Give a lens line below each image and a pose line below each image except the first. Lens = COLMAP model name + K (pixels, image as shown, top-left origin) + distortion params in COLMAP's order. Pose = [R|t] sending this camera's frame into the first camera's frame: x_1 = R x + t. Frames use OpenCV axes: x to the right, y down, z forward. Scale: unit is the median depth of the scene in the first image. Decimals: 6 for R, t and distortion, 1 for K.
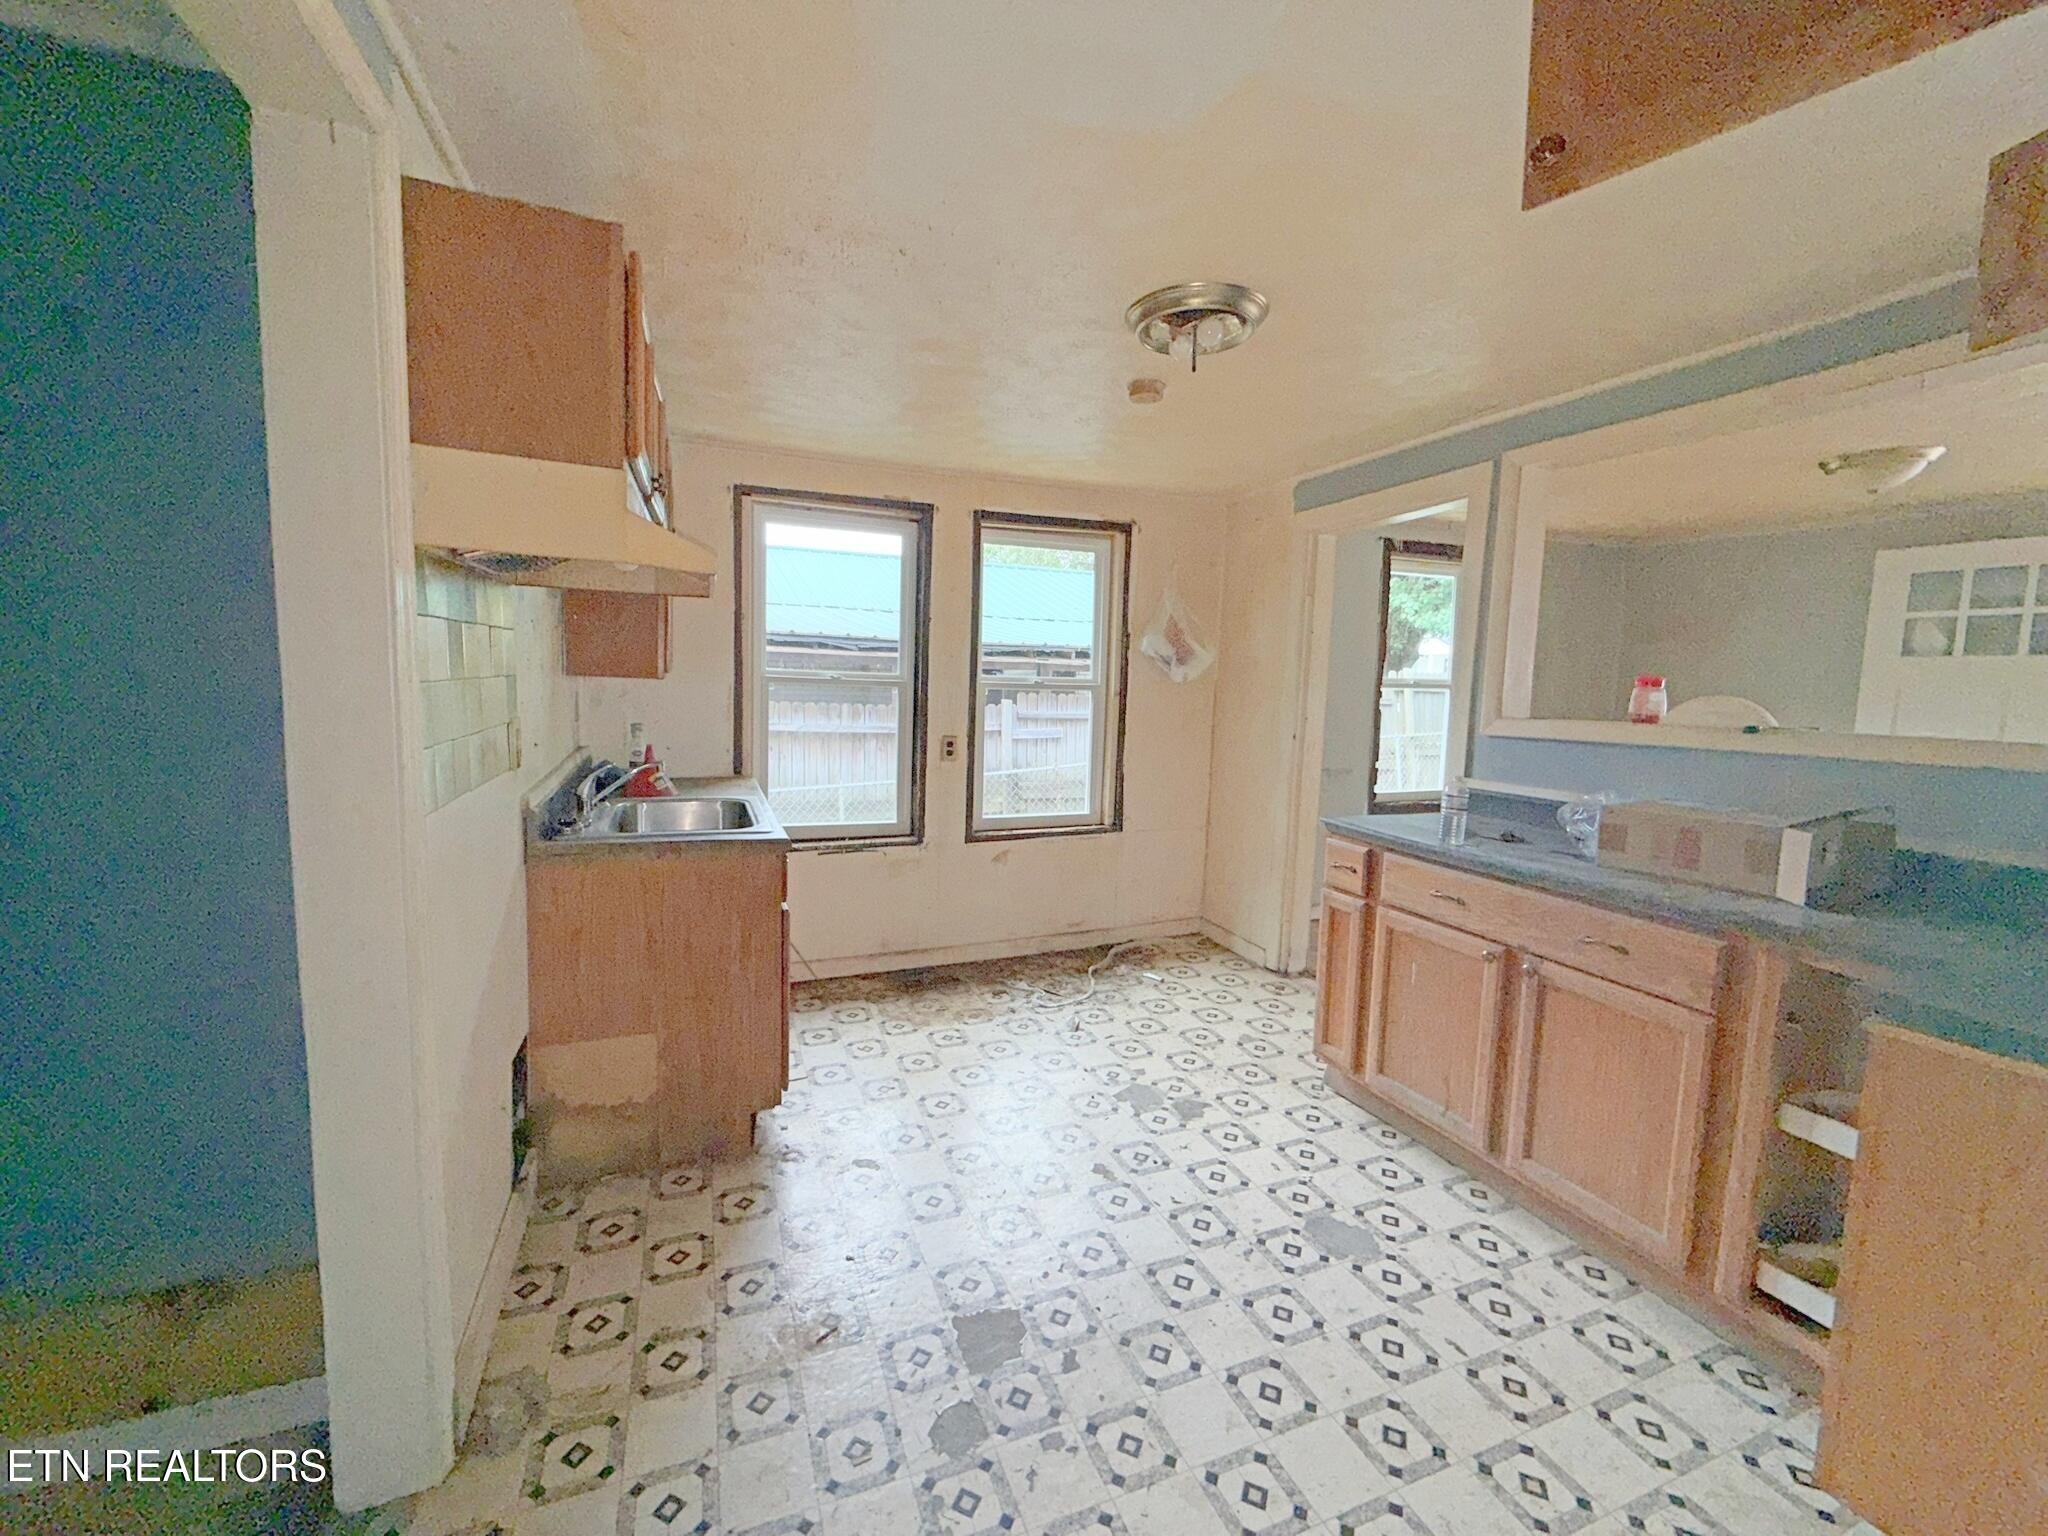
lens RADIAL K [[818.0, 0, 1019.0], [0, 818.0, 765.6], [0, 0, 1]] dist [0.000506, 0.000220]
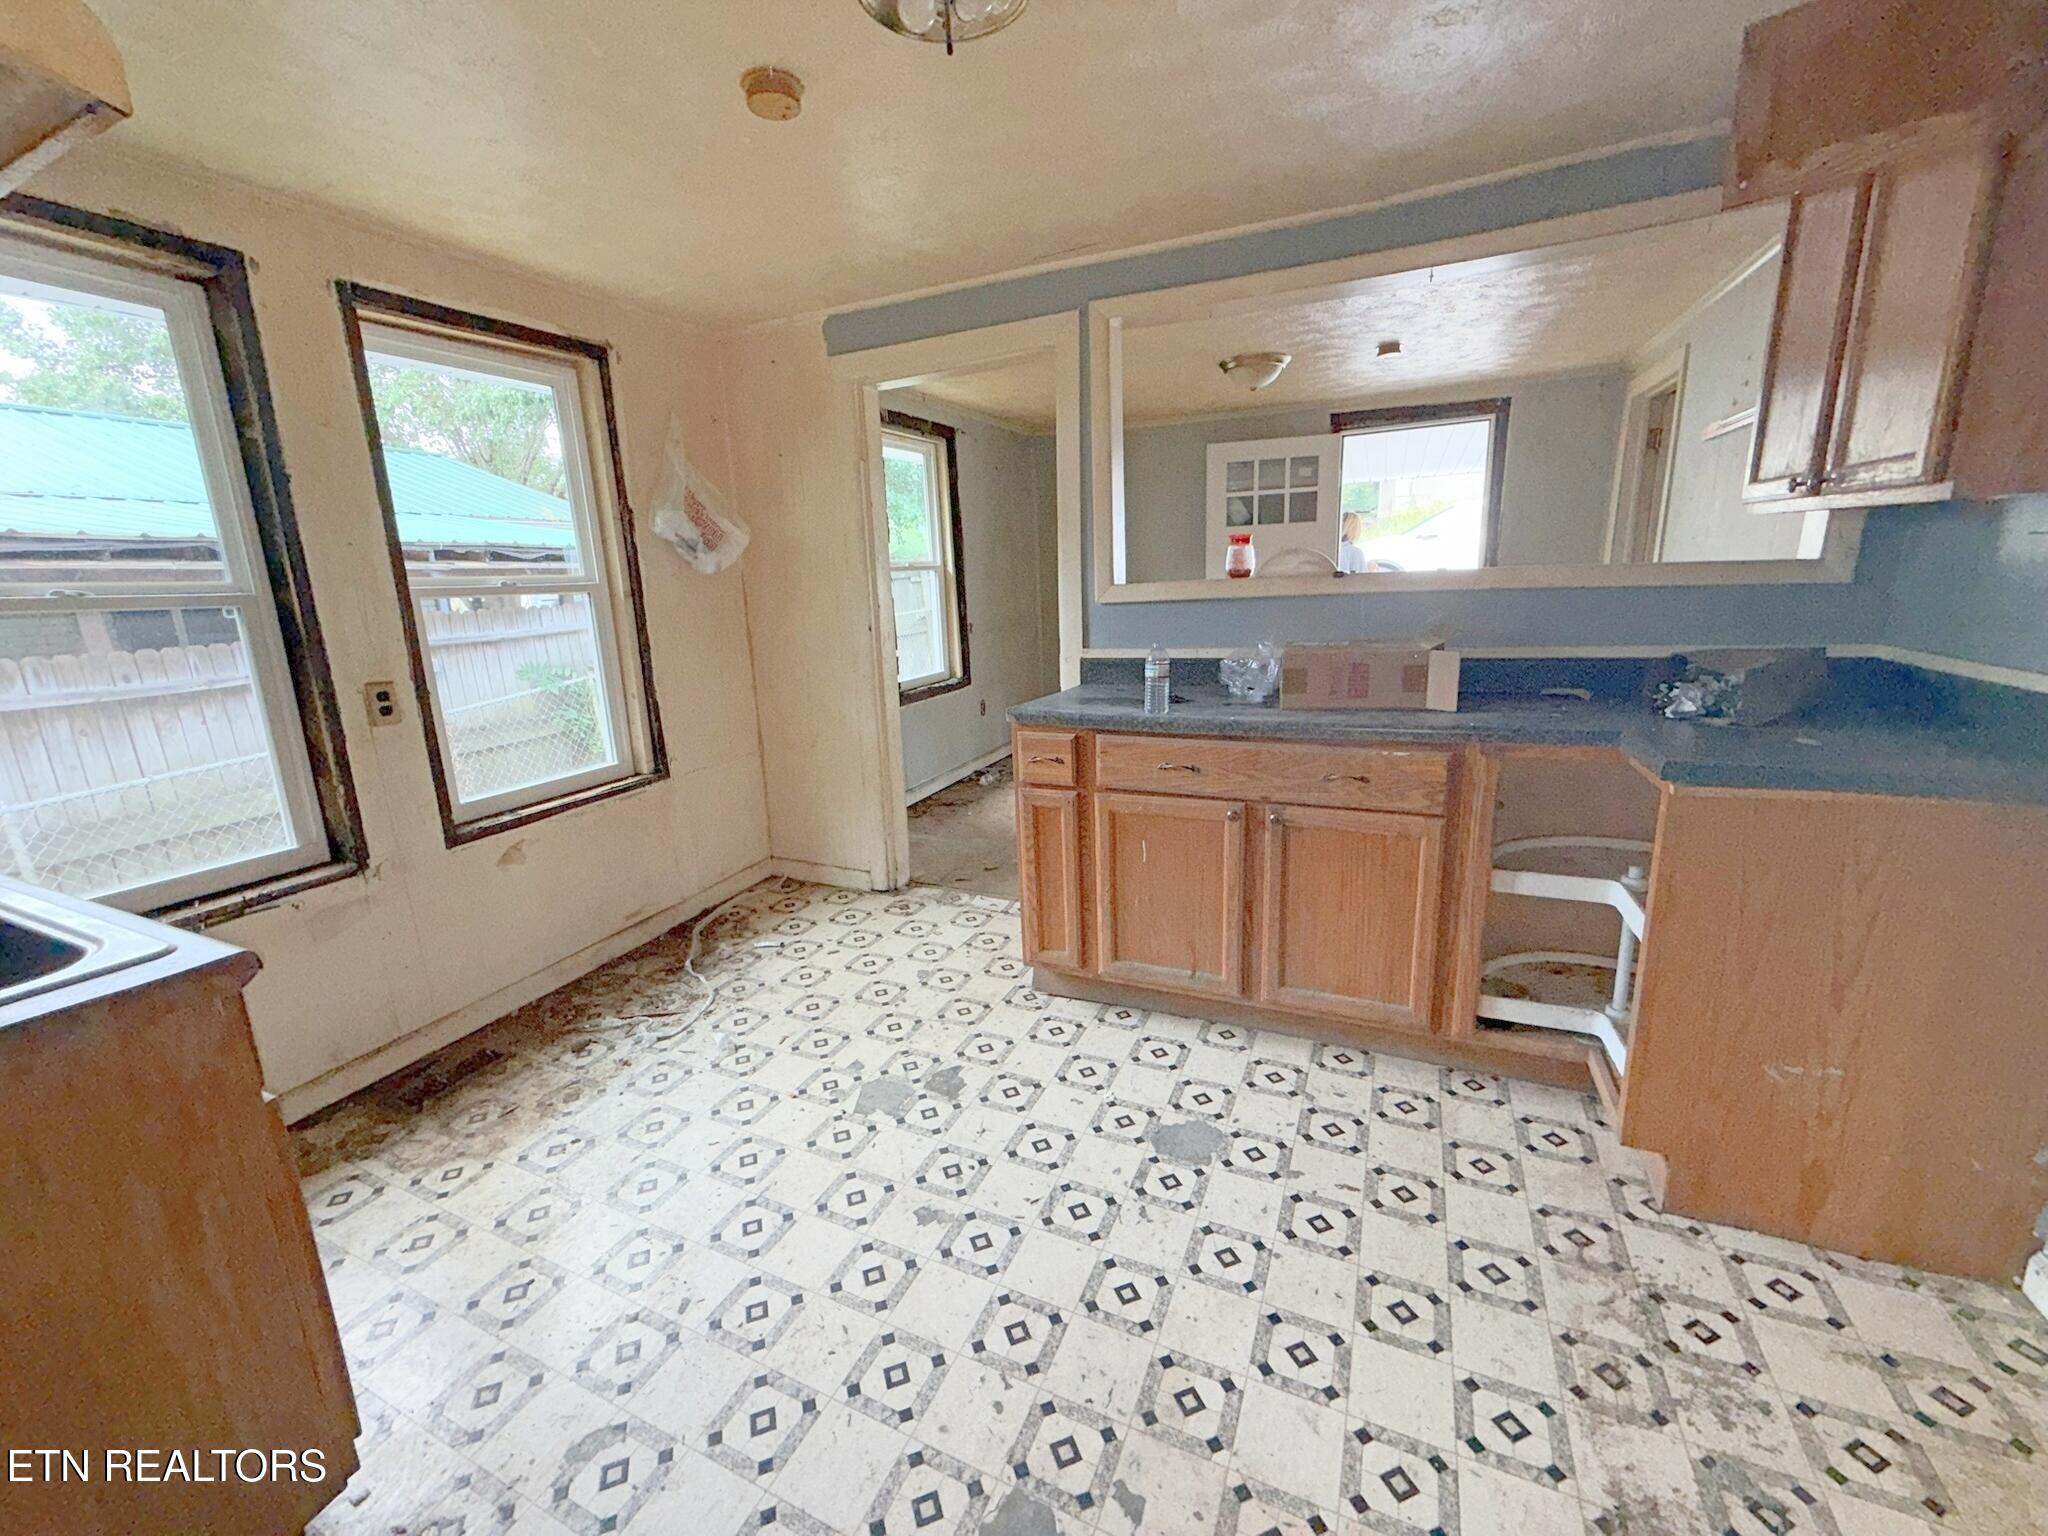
lens RADIAL K [[818.0, 0, 1019.0], [0, 818.0, 765.6], [0, 0, 1]] dist [0.000506, 0.000220]
pose [[0.722529, -0.207116, 0.659586, -0.191032], [0.128445, 0.977674, 0.166296, -0.020924], [-0.679303, -0.035433, 0.733002, 0.306662]]
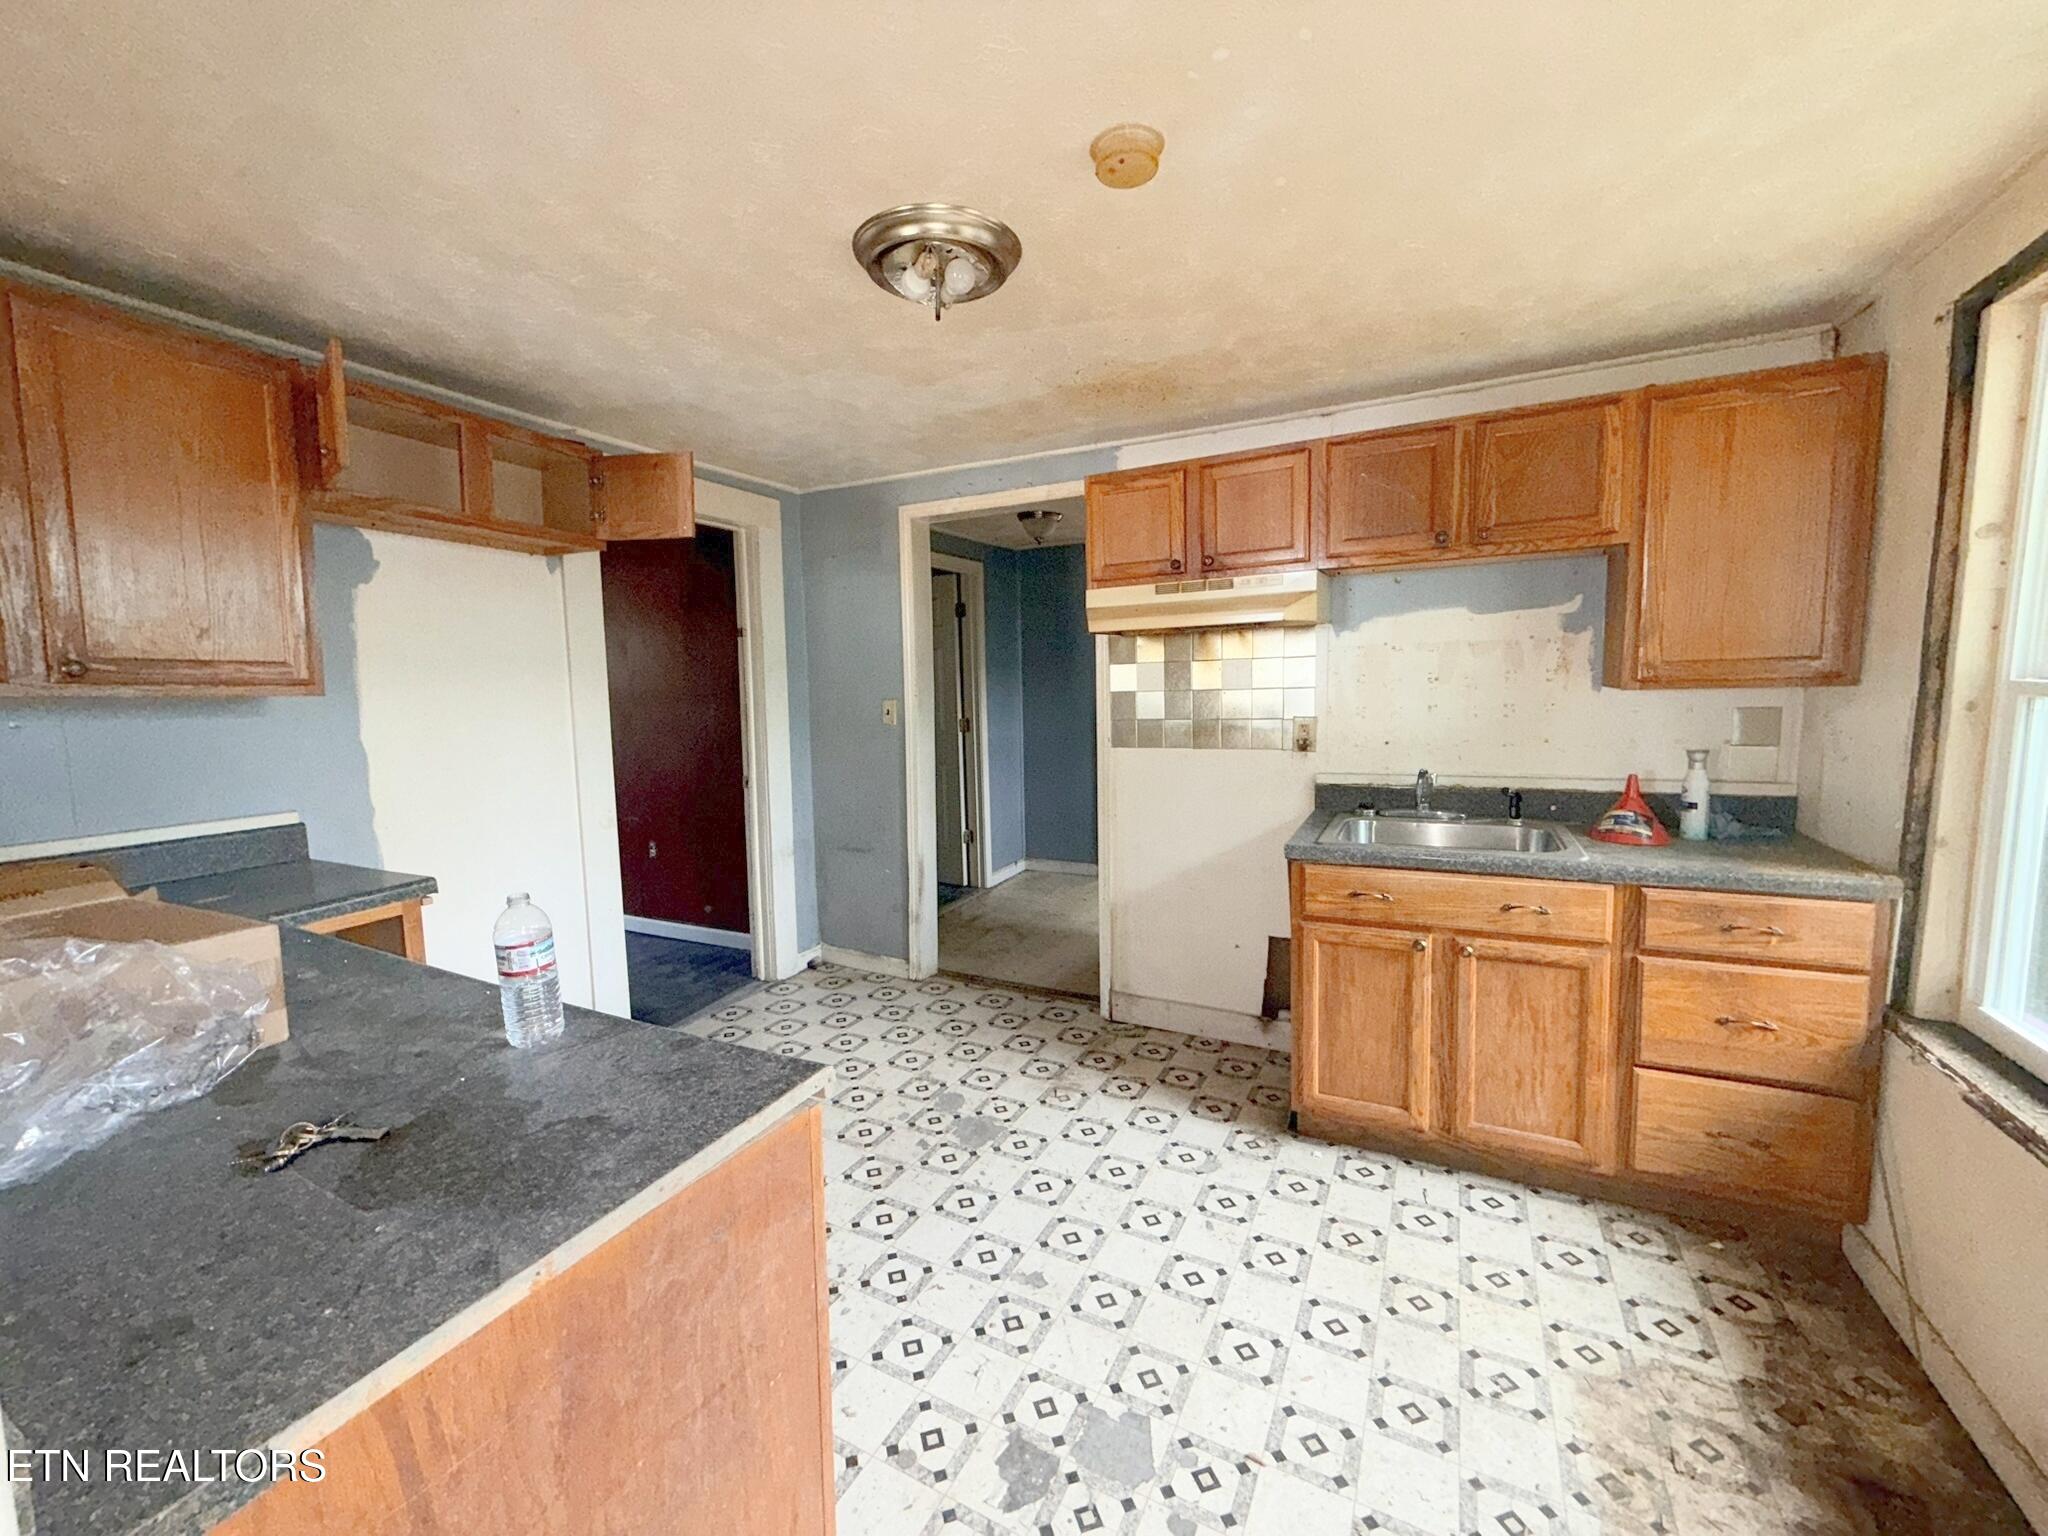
lens RADIAL K [[818.0, 0, 1019.0], [0, 818.0, 765.6], [0, 0, 1]] dist [0.000506, 0.000220]
pose [[-0.758359, 0.054603, -0.649546, 0.473007], [-0.070911, 0.983661, 0.165480, -0.116730], [0.647968, 0.171553, -0.742096, 1.152565]]
